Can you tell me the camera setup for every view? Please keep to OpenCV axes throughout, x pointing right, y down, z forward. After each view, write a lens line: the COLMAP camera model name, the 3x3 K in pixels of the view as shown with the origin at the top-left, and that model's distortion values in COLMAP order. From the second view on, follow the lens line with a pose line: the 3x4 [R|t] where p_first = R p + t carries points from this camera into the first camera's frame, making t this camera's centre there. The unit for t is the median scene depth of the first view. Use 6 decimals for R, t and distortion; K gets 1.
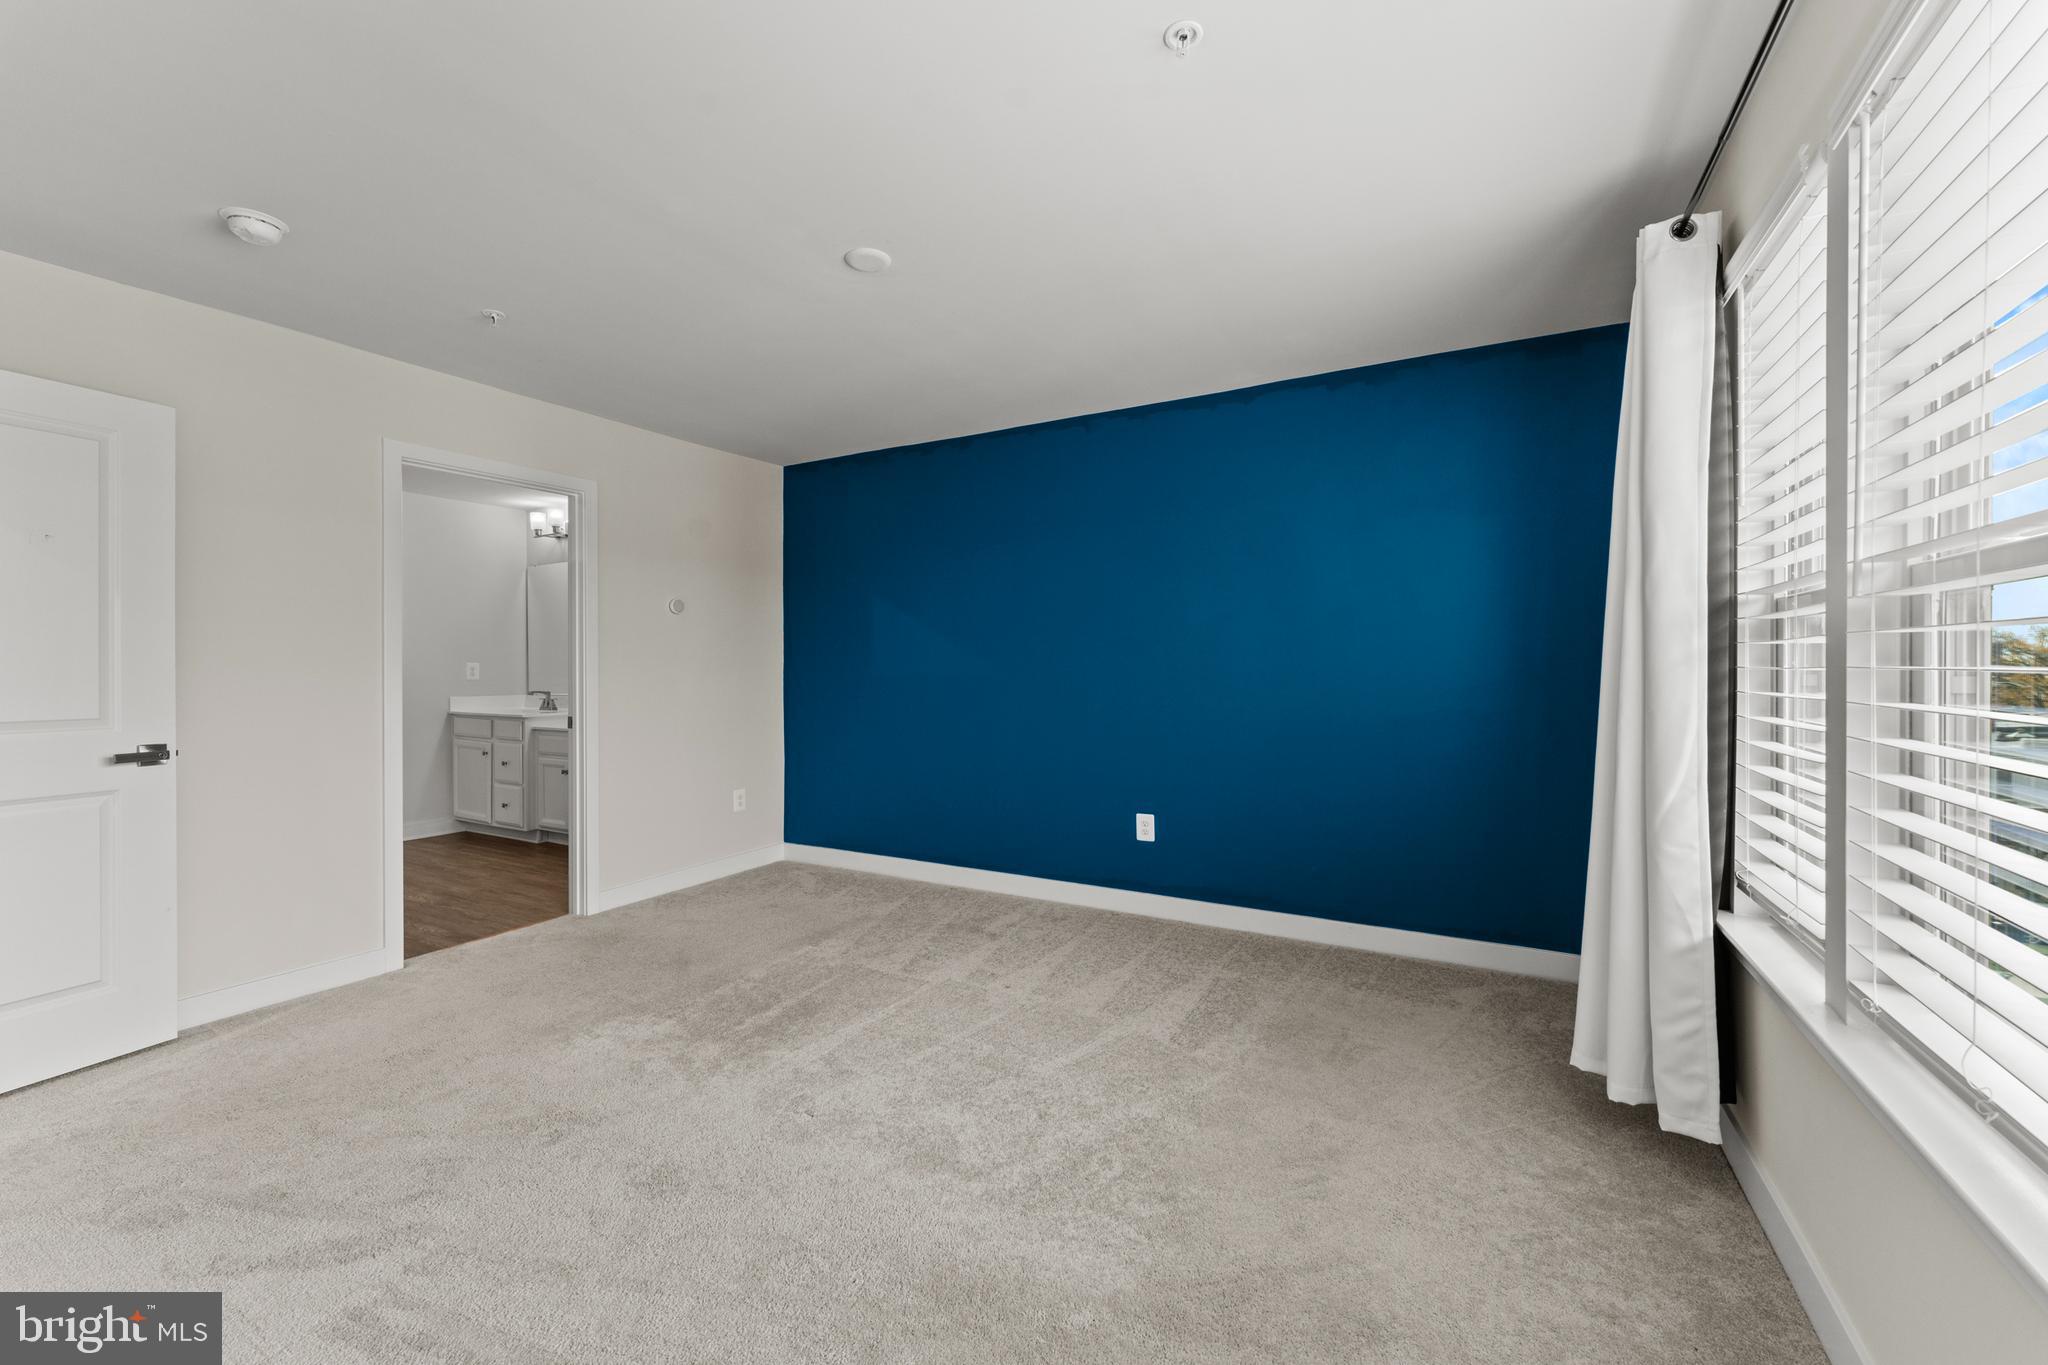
lens RADIAL K [[817.9, 0, 1023.0], [0, 817.9, 676.9], [0, 0, 1]] dist [0.000686, 0.000060]
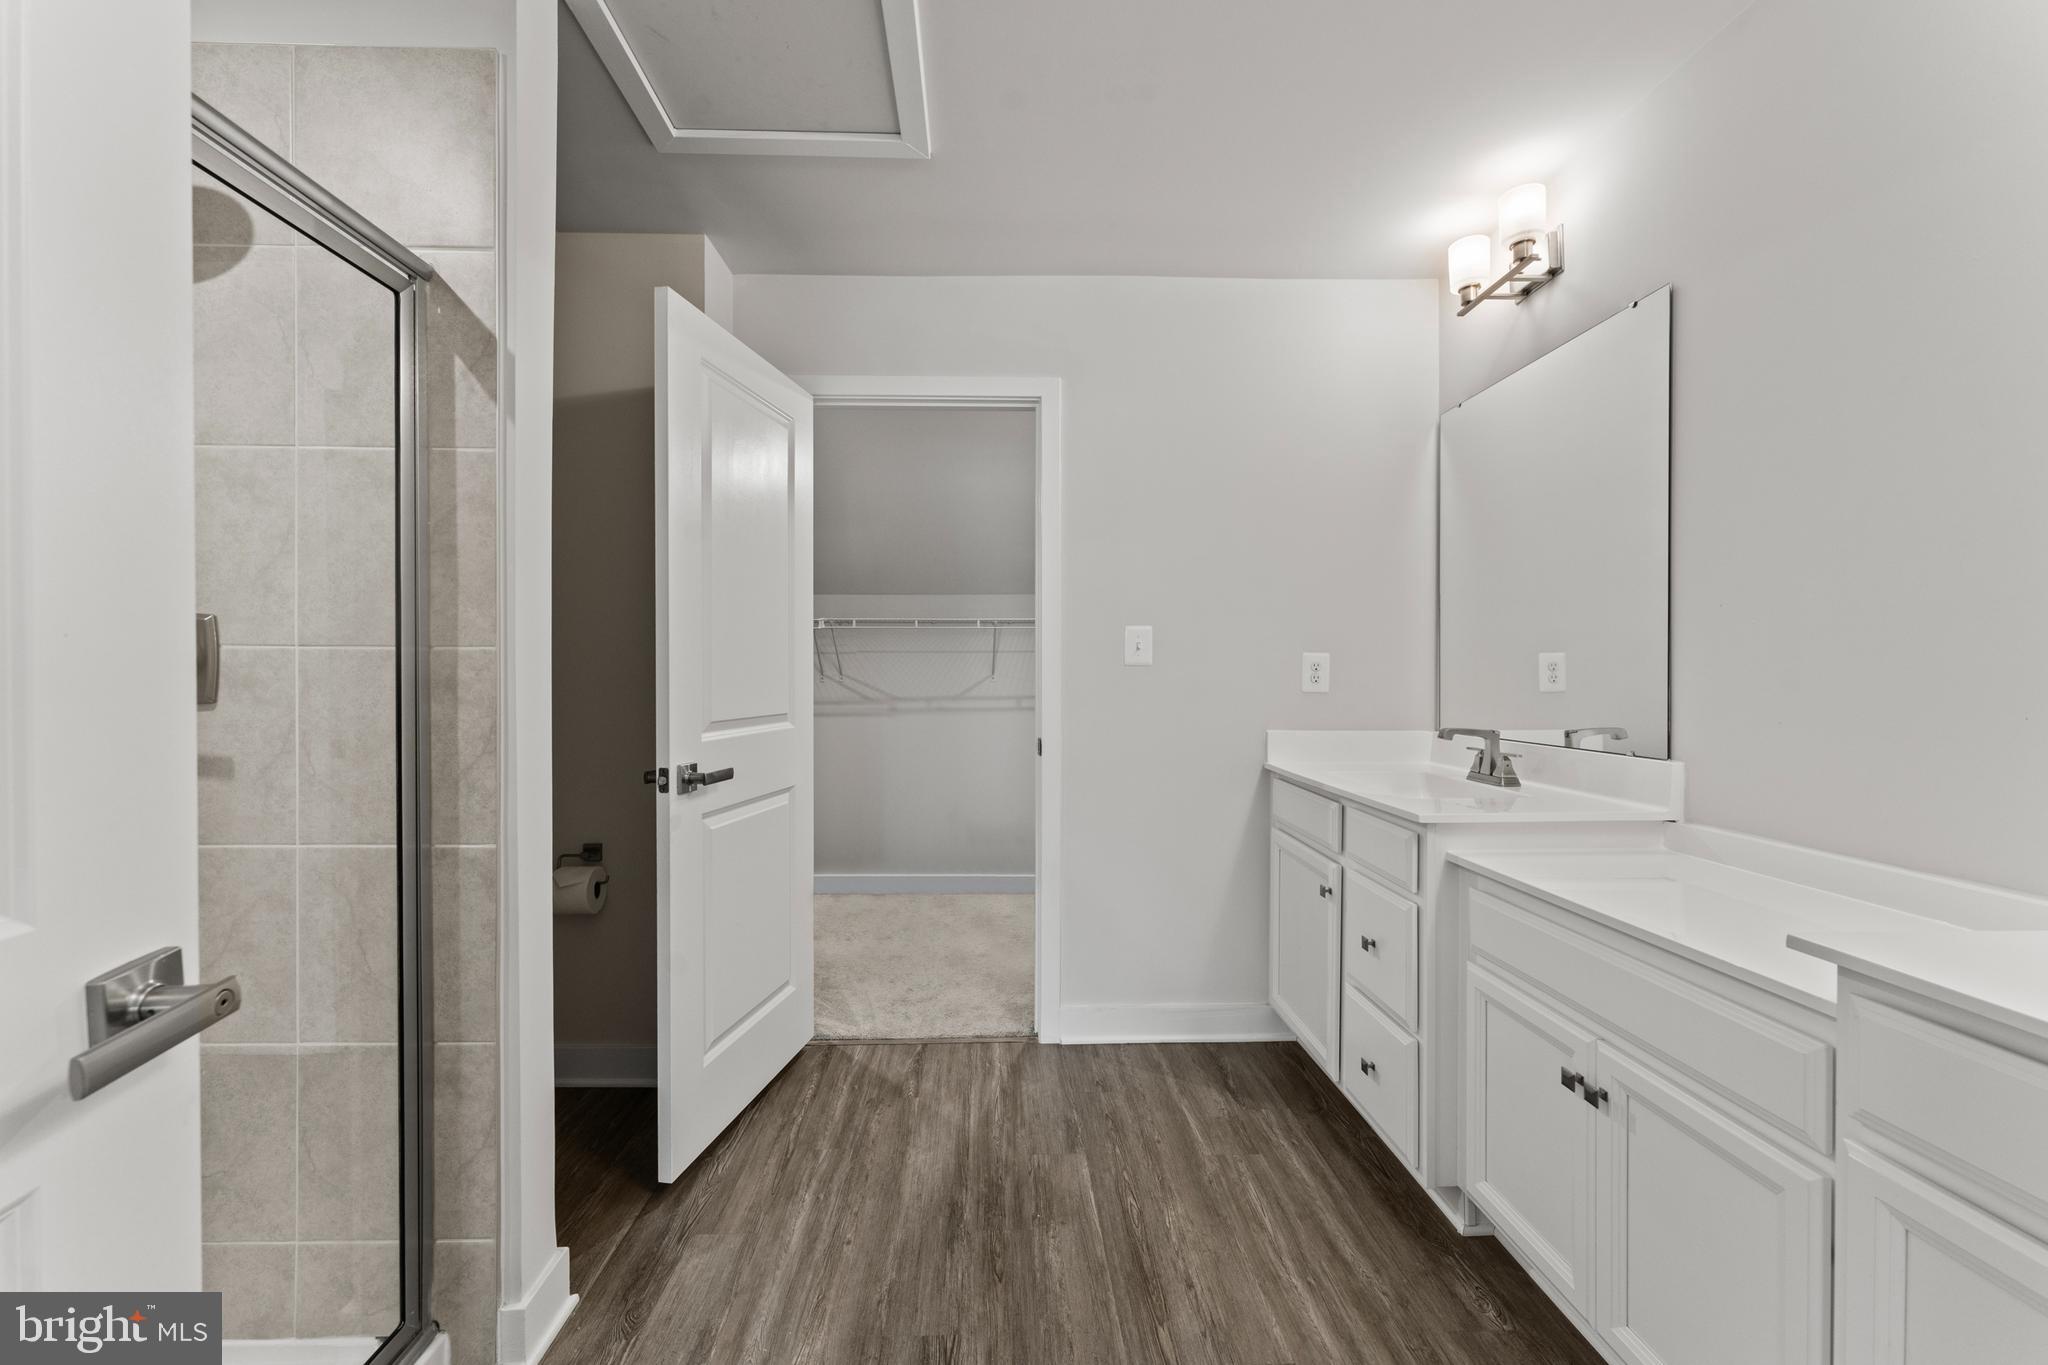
lens RADIAL K [[817.9, 0, 1023.0], [0, 817.9, 676.9], [0, 0, 1]] dist [0.000686, 0.000060]
pose [[0.524054, 0.010612, -0.851619, -0.397224], [-0.004118, 0.999942, 0.009926, -0.008471], [0.851675, -0.001695, 0.524067, 0.660588]]
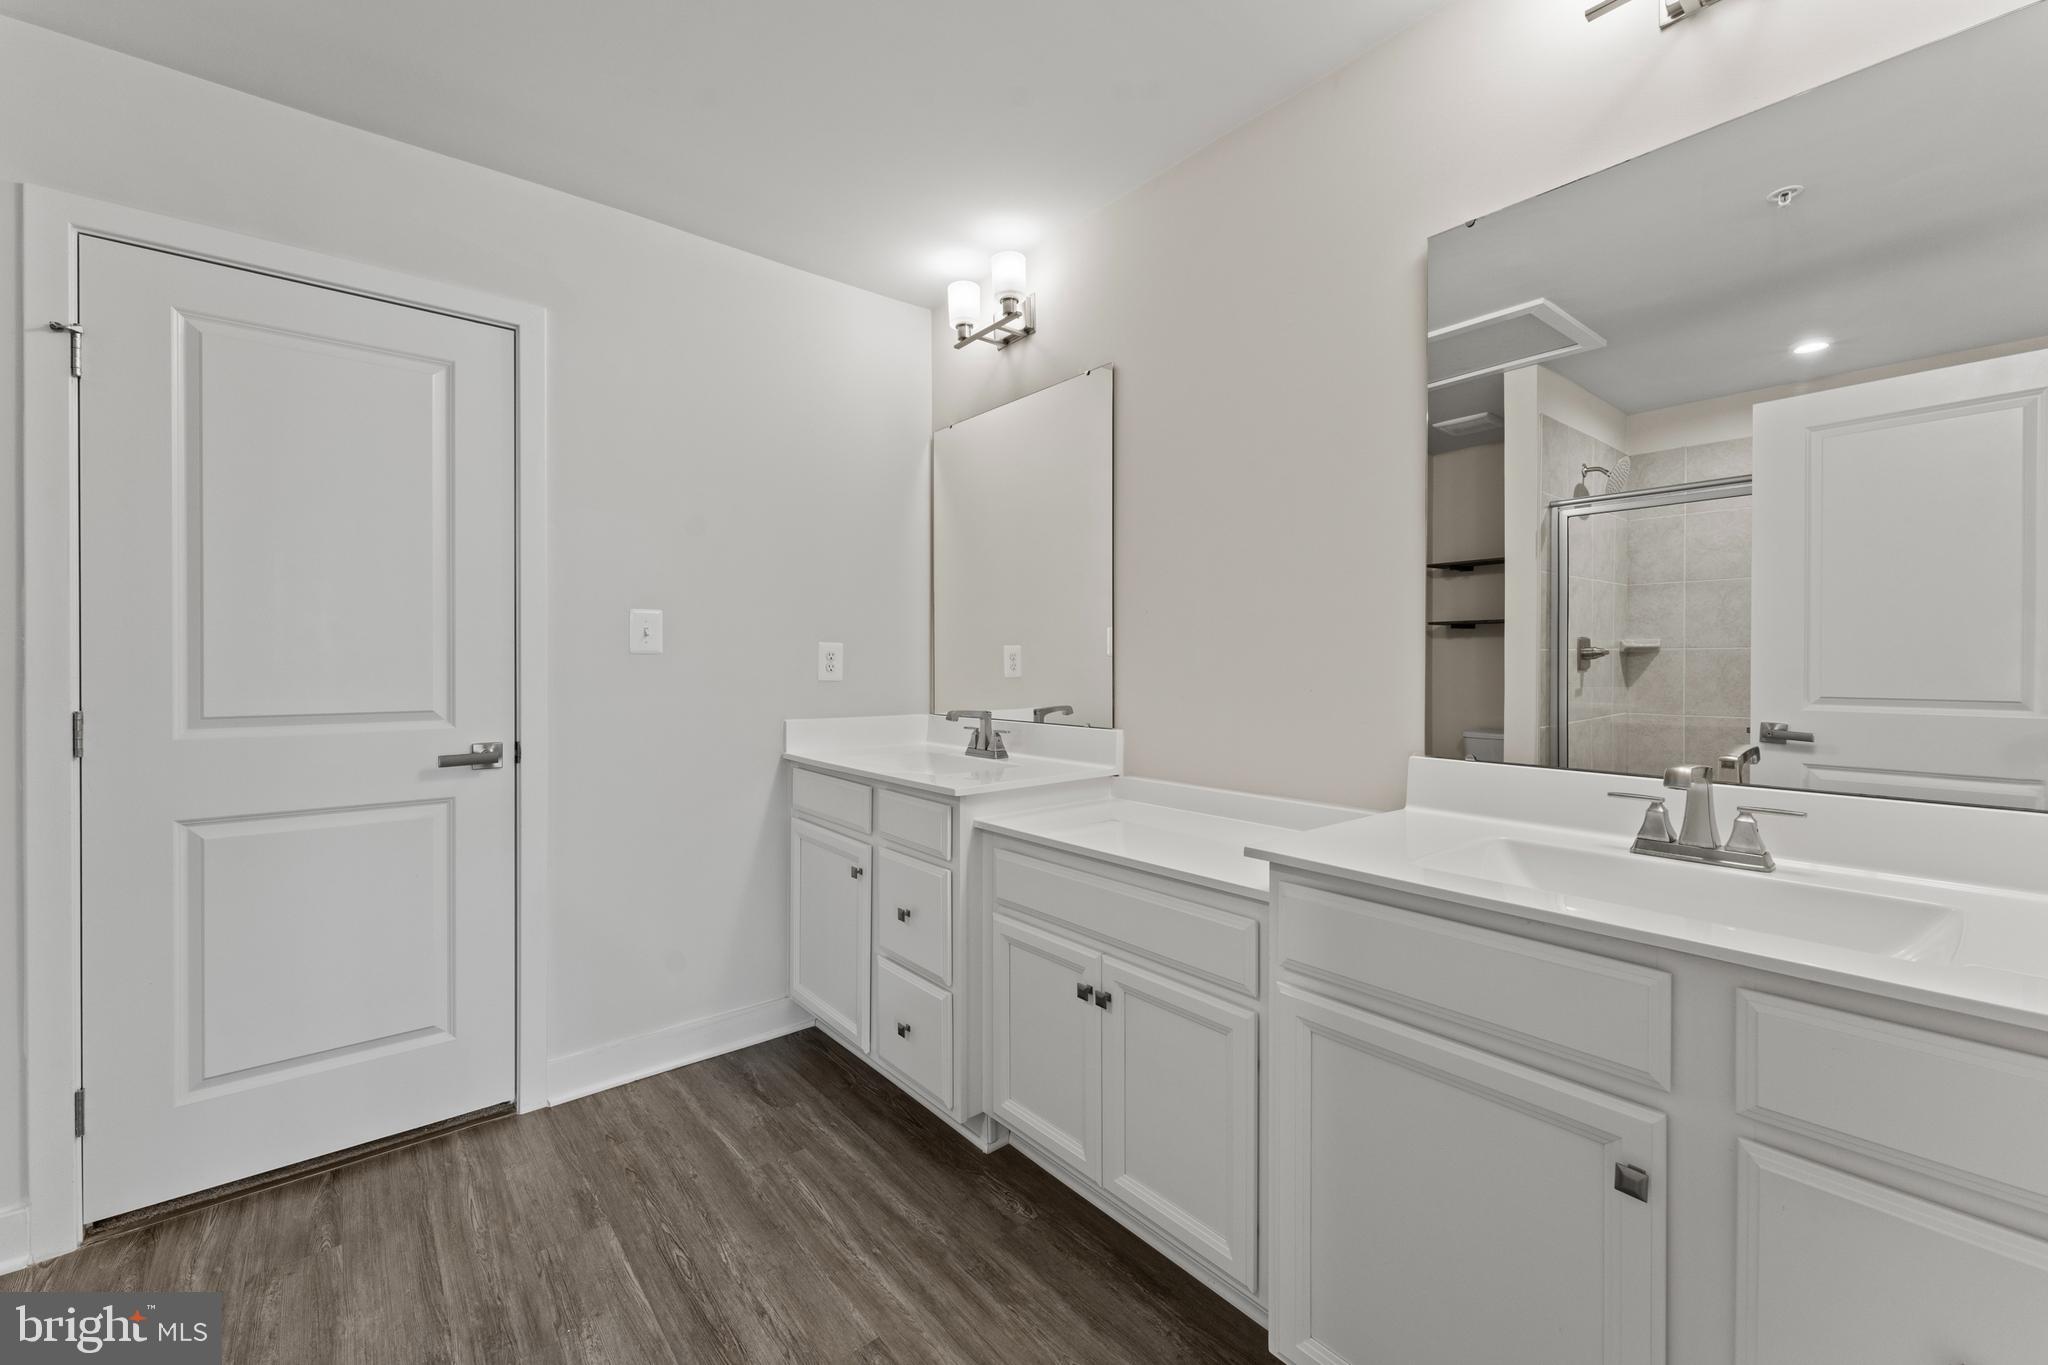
lens RADIAL K [[817.4, 0, 1017.7], [0, 817.4, 663.3], [0, 0, 1]] dist [0.000598, 0.000056]
pose [[0.936817, 0.007364, -0.349741, -0.434748], [-0.006787, 0.999973, 0.002873, -0.008151], [0.349753, -0.000318, 0.936842, 0.638521]]
